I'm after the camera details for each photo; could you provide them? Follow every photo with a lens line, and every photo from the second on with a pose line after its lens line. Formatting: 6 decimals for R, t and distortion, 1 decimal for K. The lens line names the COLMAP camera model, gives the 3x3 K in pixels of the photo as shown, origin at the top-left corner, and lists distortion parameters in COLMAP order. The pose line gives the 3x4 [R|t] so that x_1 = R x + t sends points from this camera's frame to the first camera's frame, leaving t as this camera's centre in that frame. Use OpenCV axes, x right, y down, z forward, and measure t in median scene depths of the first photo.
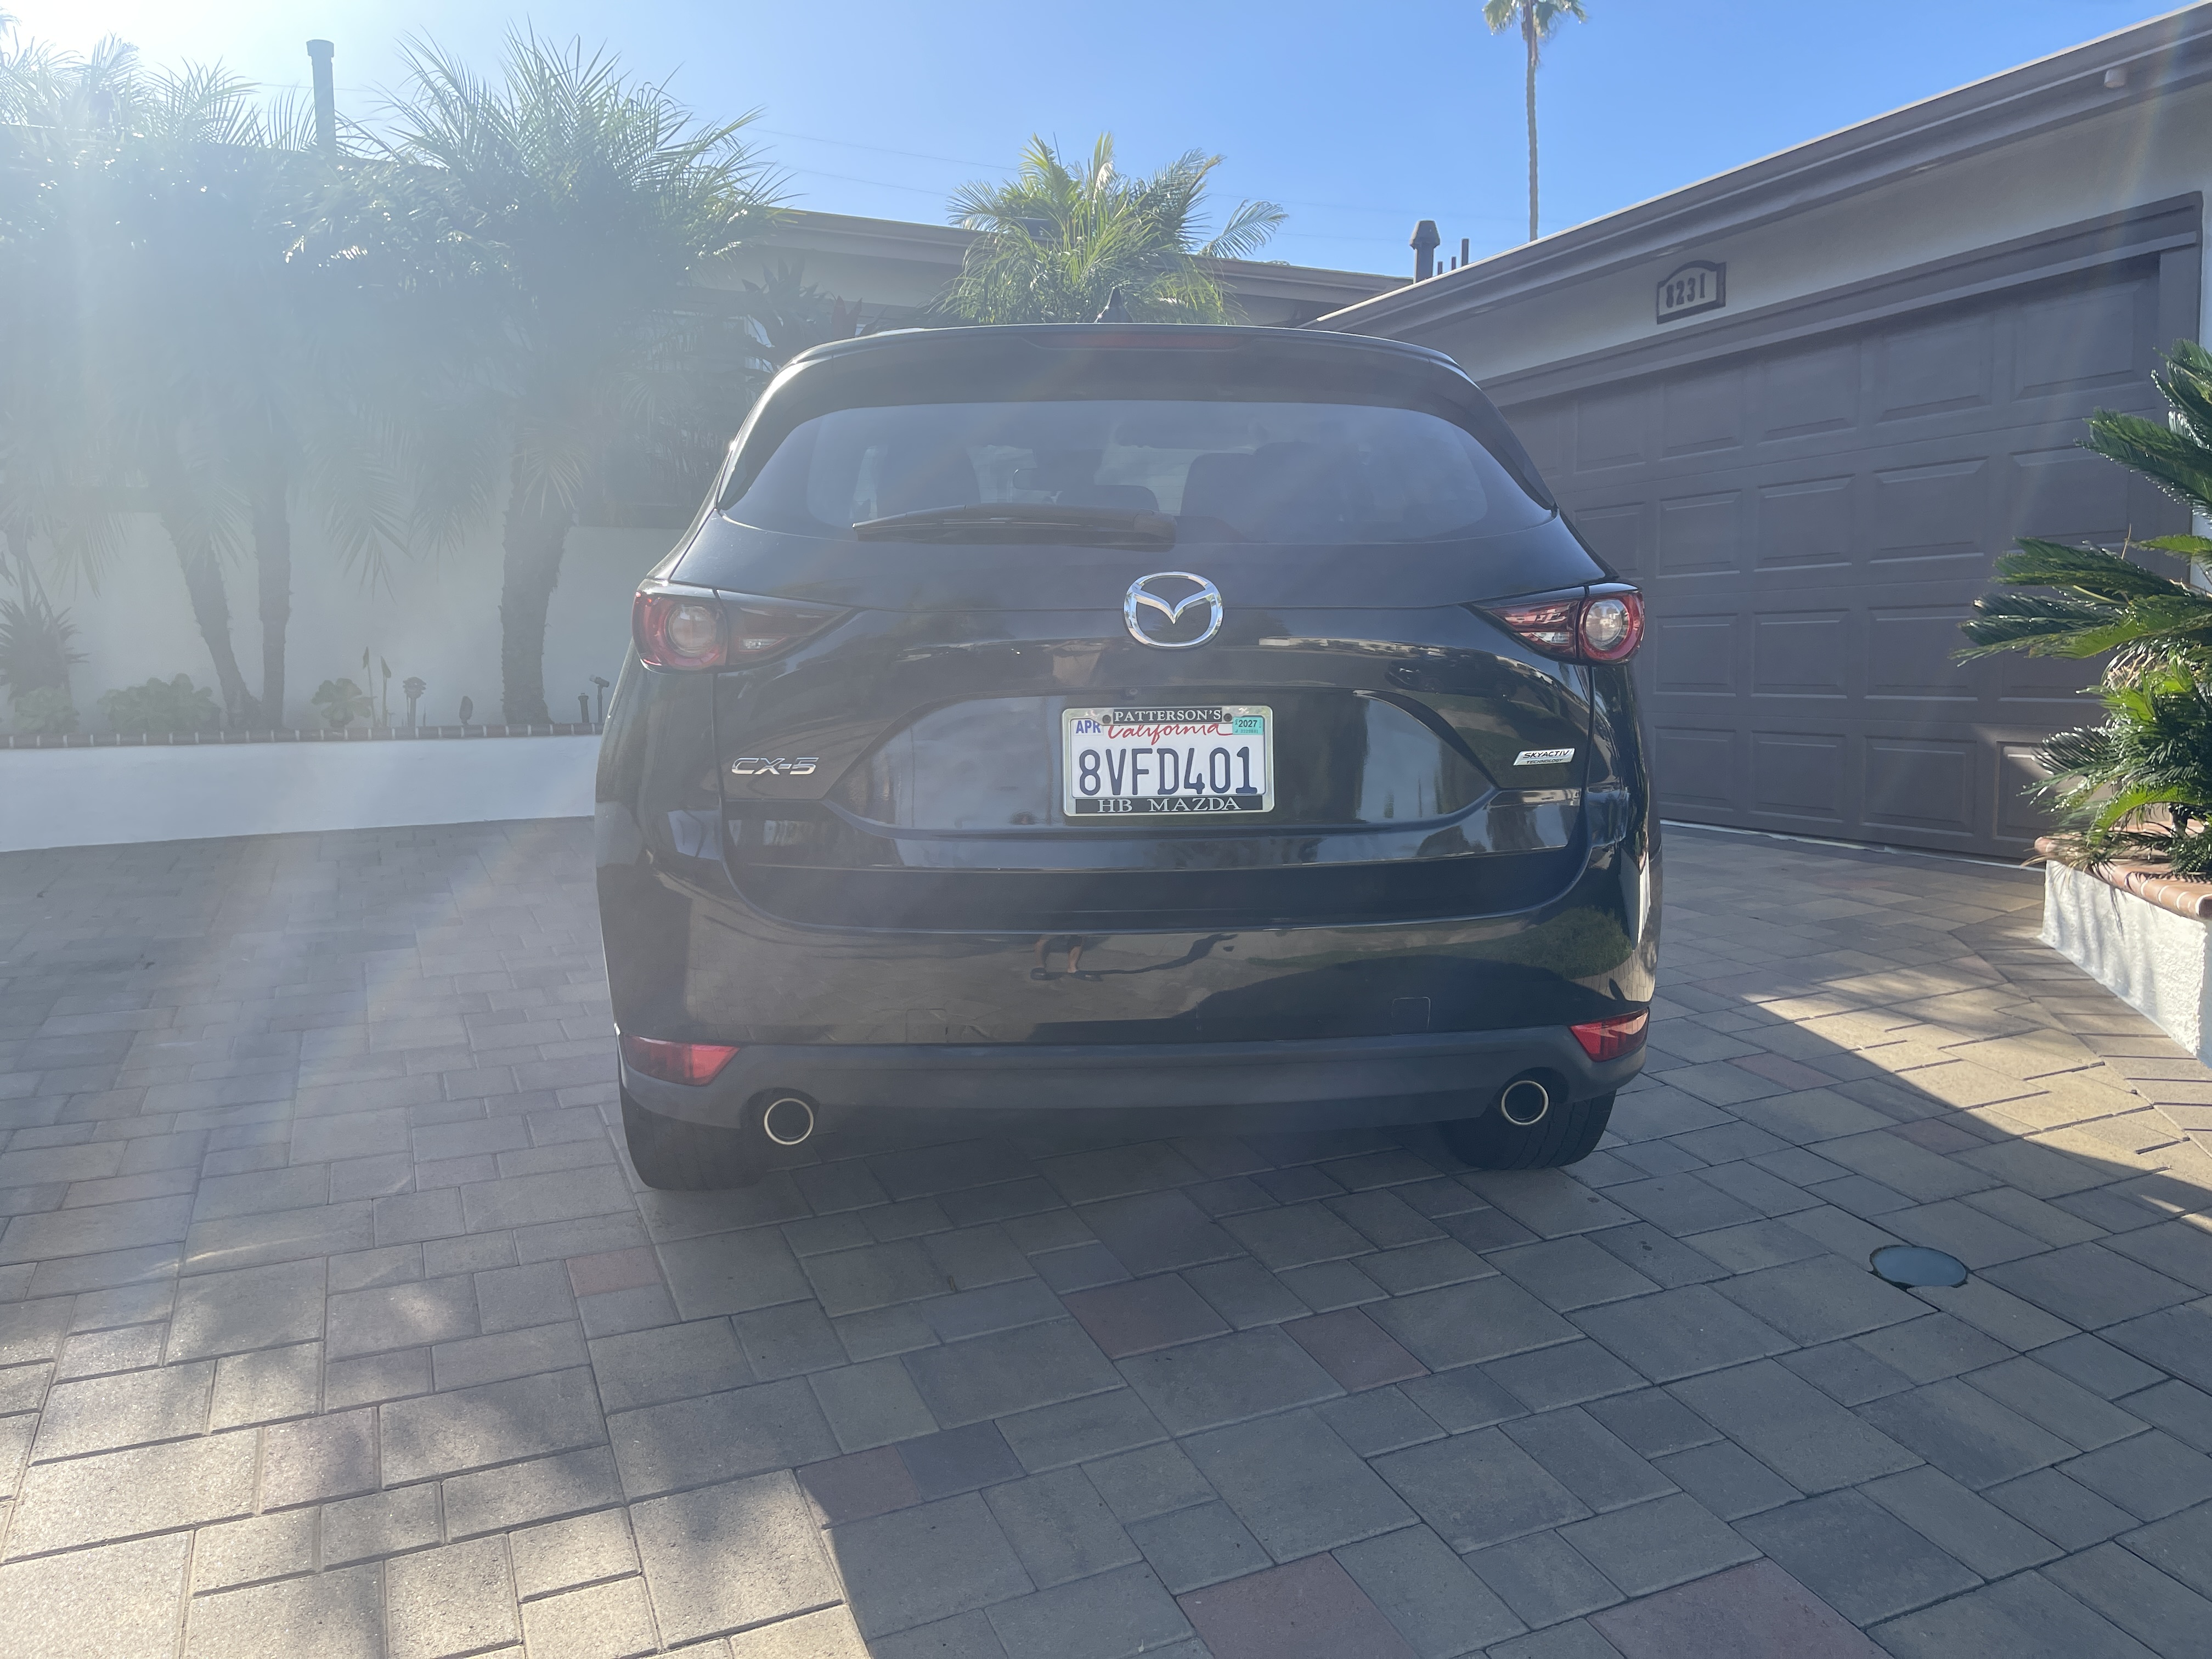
lens RADIAL K [[1669.7, 0, 1094.1], [0, 1669.7, 830.2], [0, 0, 1]] dist [0.015723, -0.004448]
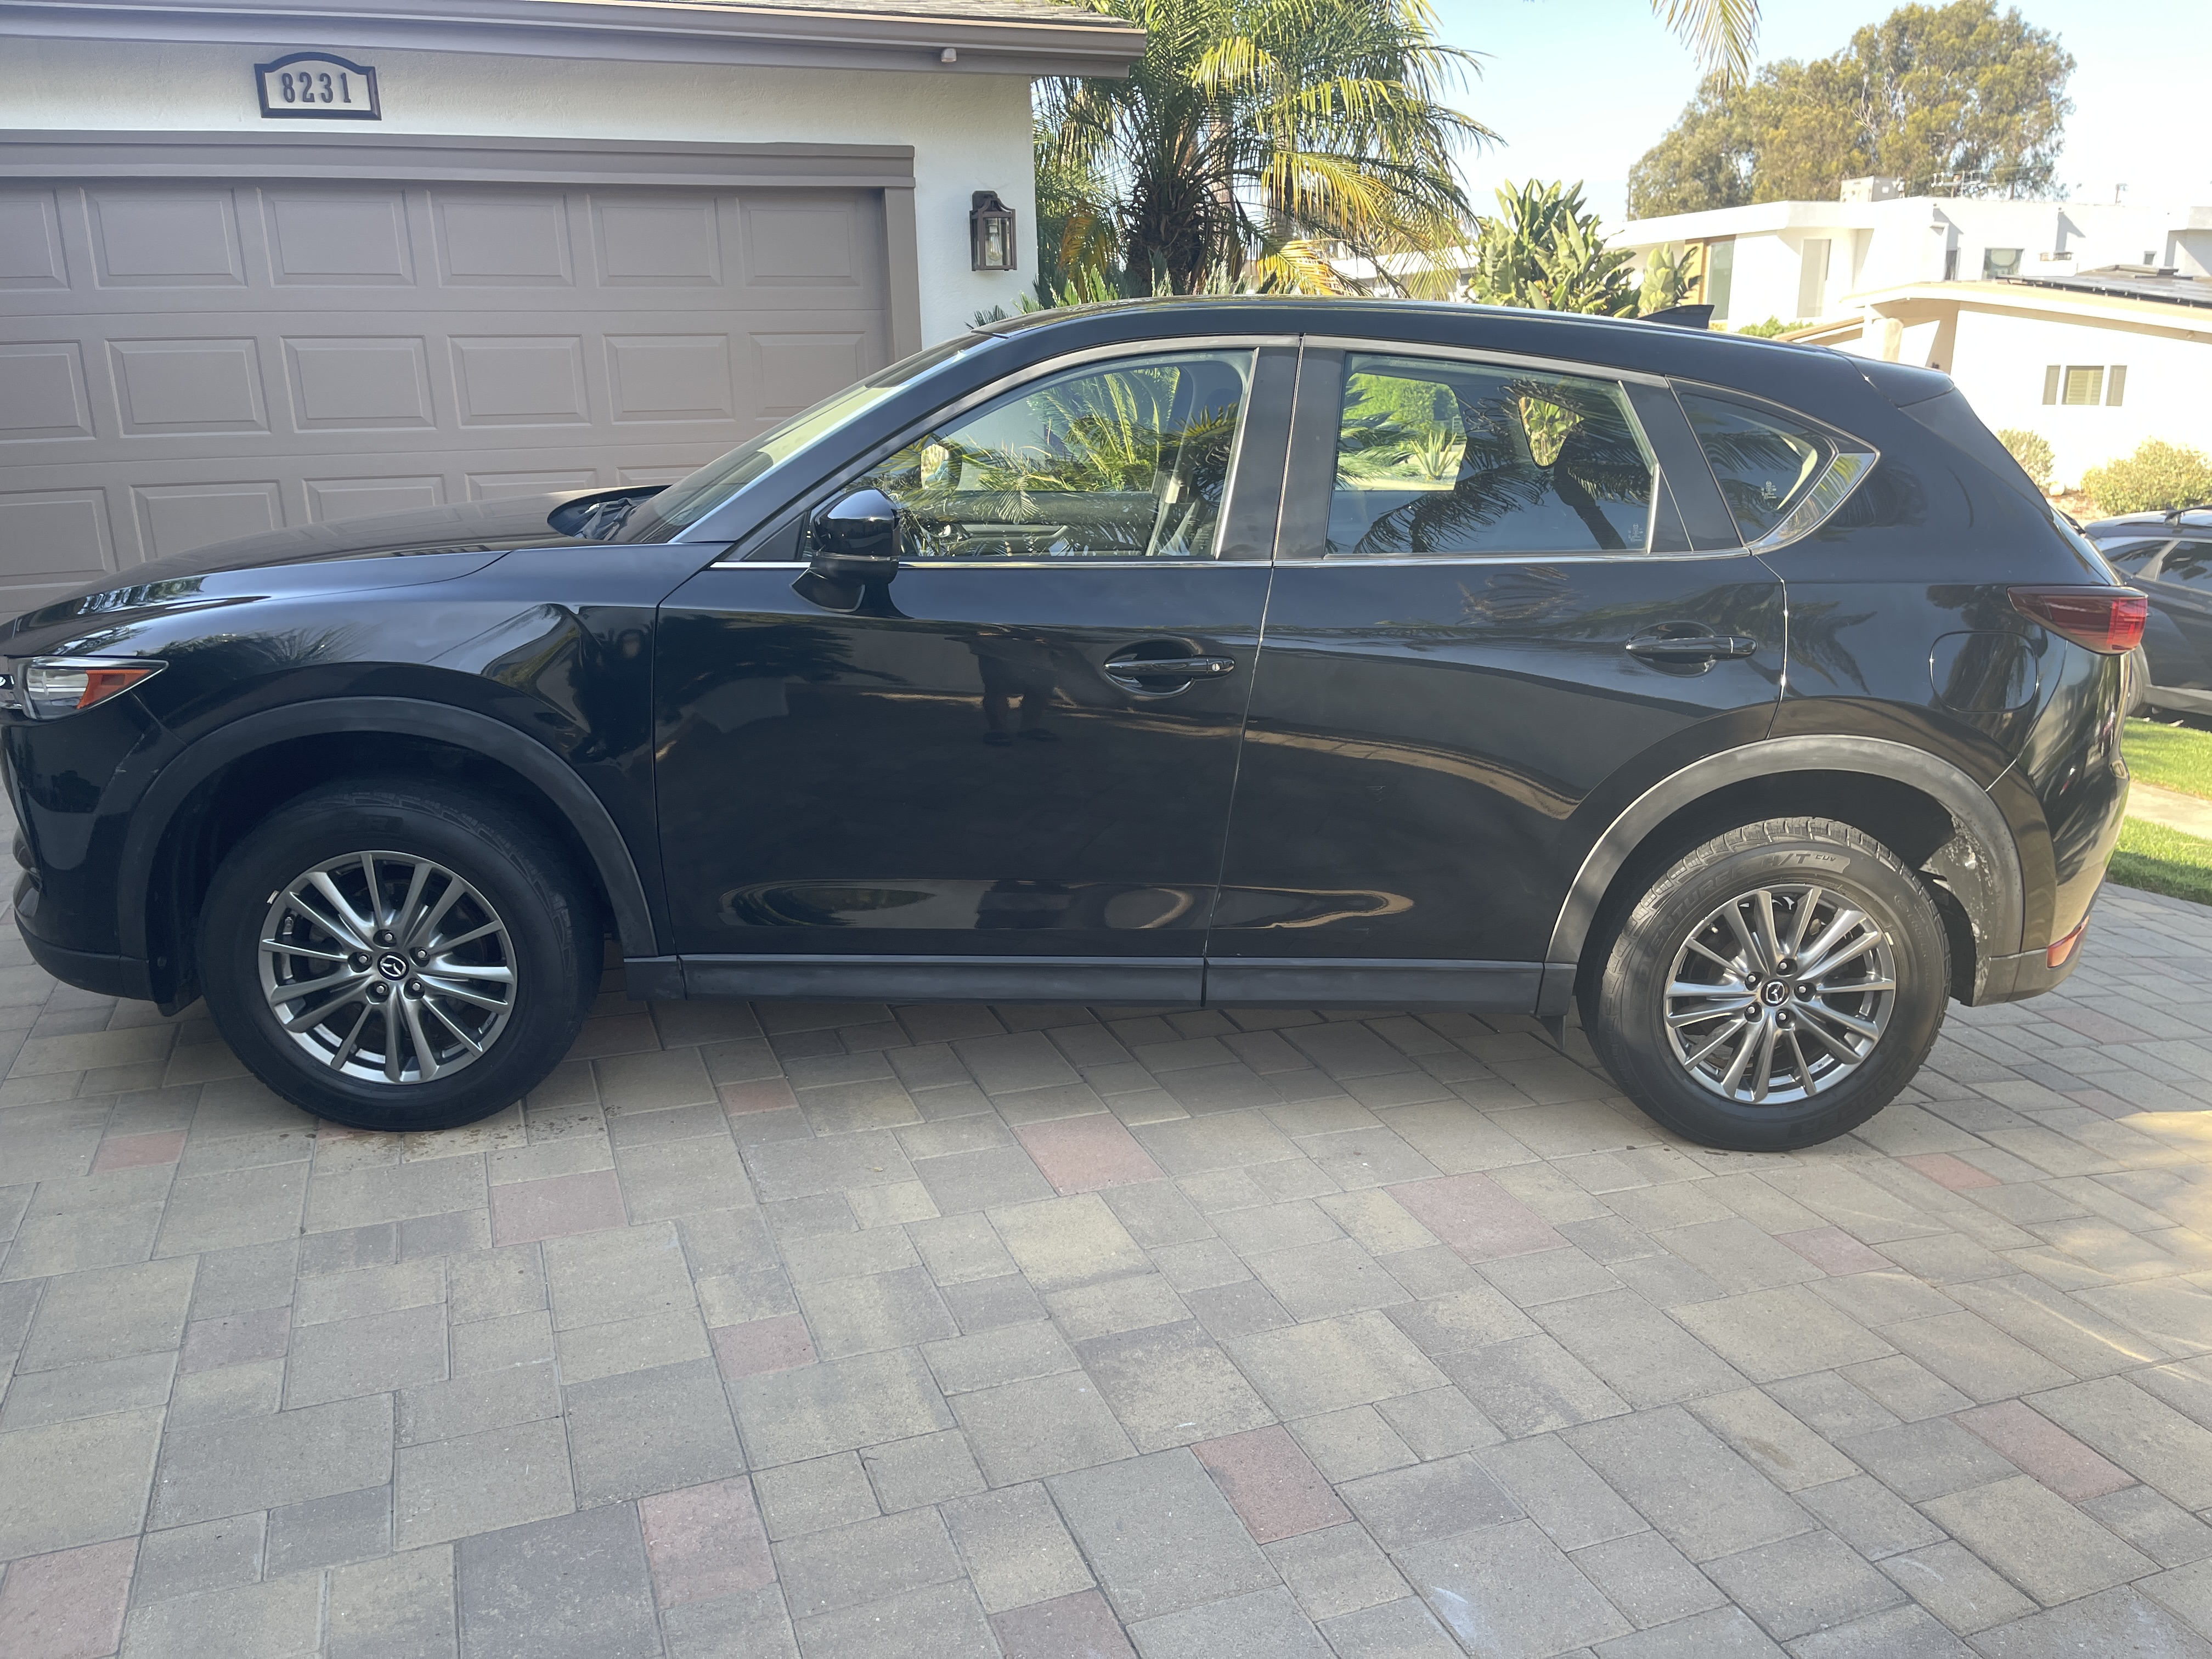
lens RADIAL K [[1668.9, 0, 1127.0], [0, 1668.9, 824.2], [0, 0, 1]] dist [0.102819, -0.124347]
pose [[0.018774, -0.265022, 0.964060, -1.427031], [0.123669, 0.957441, 0.260794, -0.368069], [-0.992146, 0.114328, 0.050750, 1.548642]]
